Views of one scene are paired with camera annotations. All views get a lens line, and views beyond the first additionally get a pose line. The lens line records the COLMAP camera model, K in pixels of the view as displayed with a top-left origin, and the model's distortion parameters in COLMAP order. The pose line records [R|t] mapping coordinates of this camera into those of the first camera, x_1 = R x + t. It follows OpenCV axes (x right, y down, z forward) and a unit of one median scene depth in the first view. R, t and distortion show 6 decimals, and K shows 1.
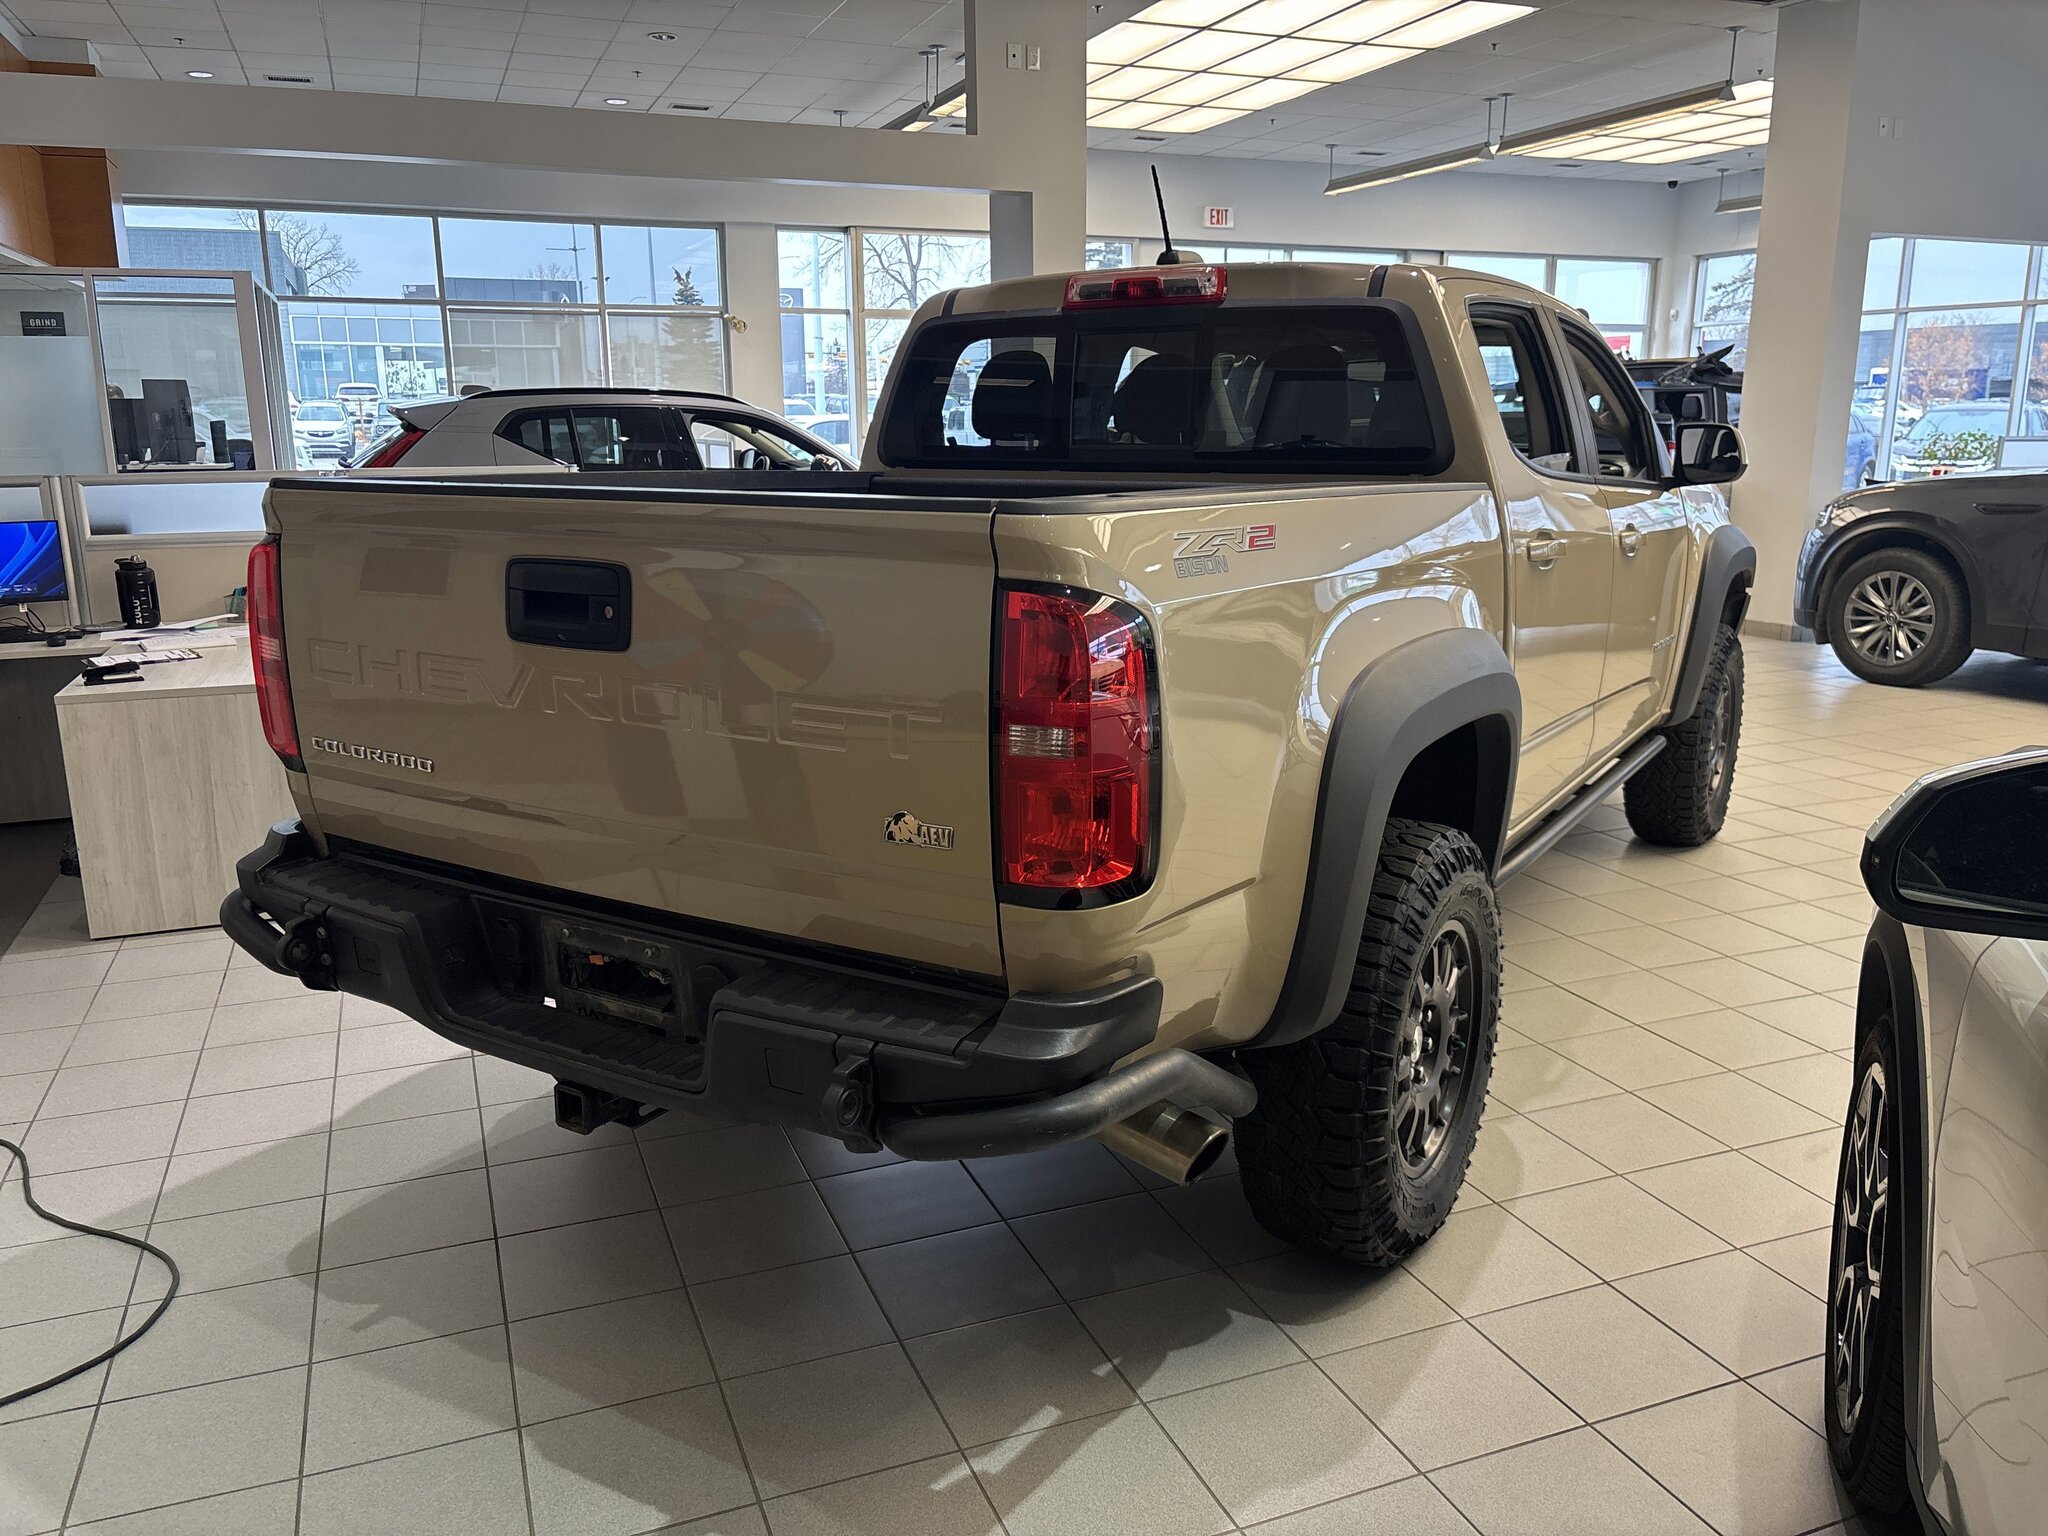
lens RADIAL K [[1586.3, 0, 1048.9], [0, 1586.3, 765.4], [0, 0, 1]] dist [0.034582, -0.044727]
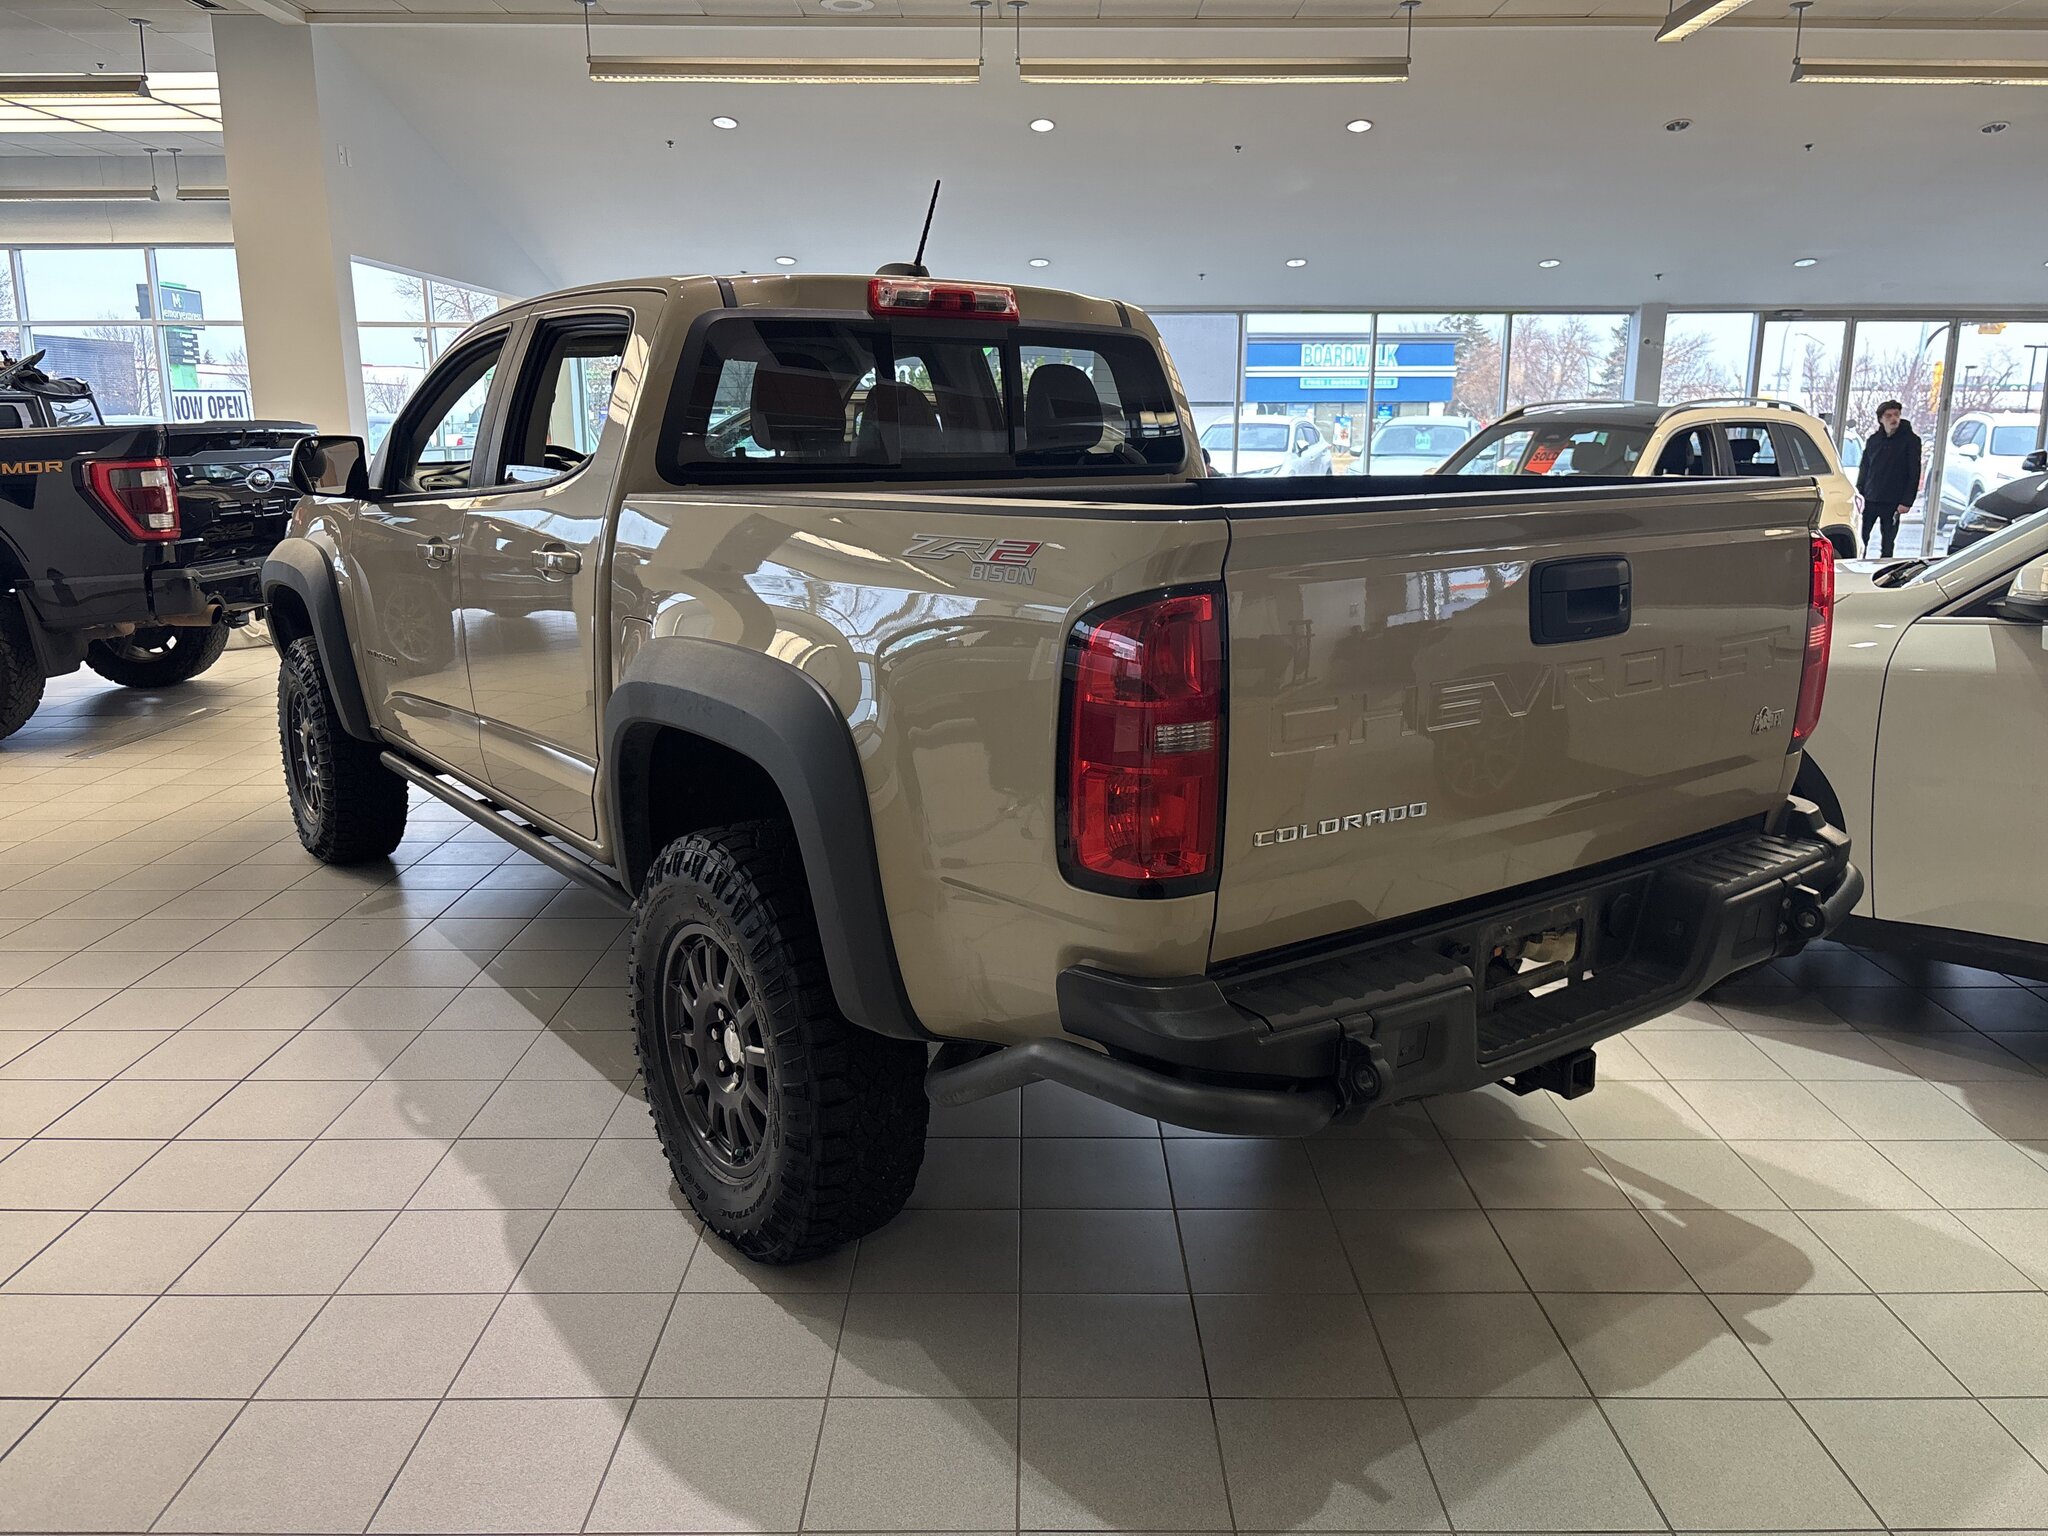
lens RADIAL K [[1552.1, 0, 1033.7], [0, 1552.1, 763.6], [0, 0, 1]] dist [0.061709, -0.078380]
pose [[0.363762, -0.195473, 0.910751, -1.159230], [0.200551, 0.971239, 0.128353, -0.166105], [-0.909646, 0.135963, 0.392502, 0.773684]]
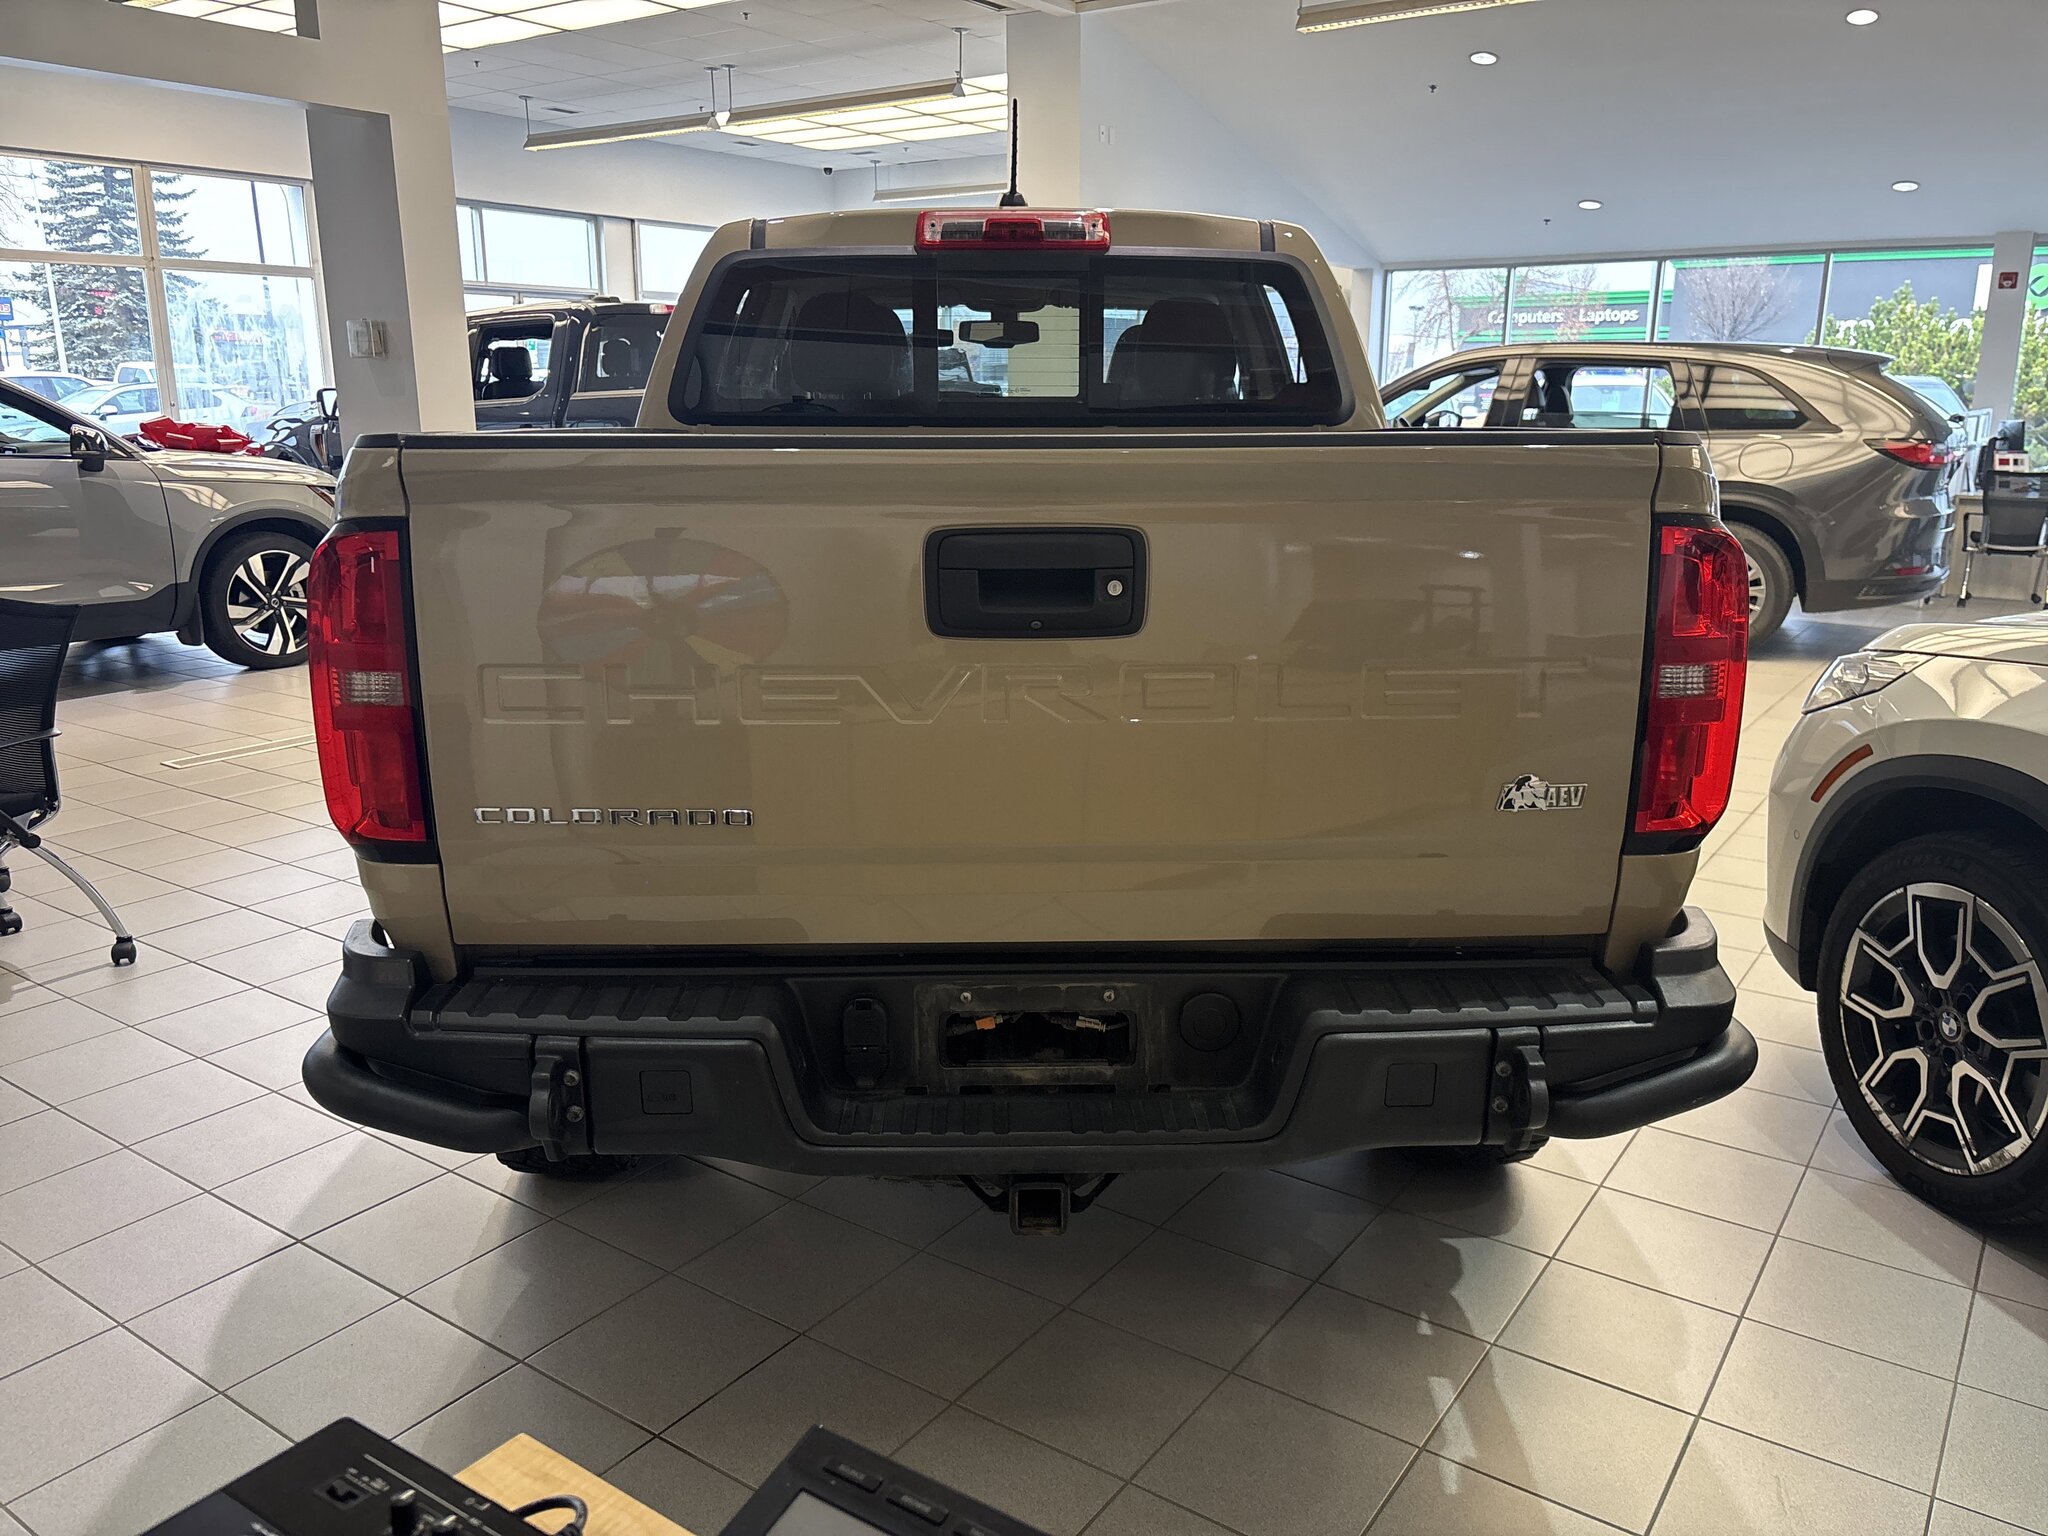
lens RADIAL K [[1552.1, 0, 1033.7], [0, 1552.1, 763.6], [0, 0, 1]] dist [0.061709, -0.078380]
pose [[0.836365, -0.124017, 0.533959, -0.602647], [0.114784, 0.992099, 0.050632, -0.041711], [-0.536020, 0.018944, 0.843993, 0.285061]]
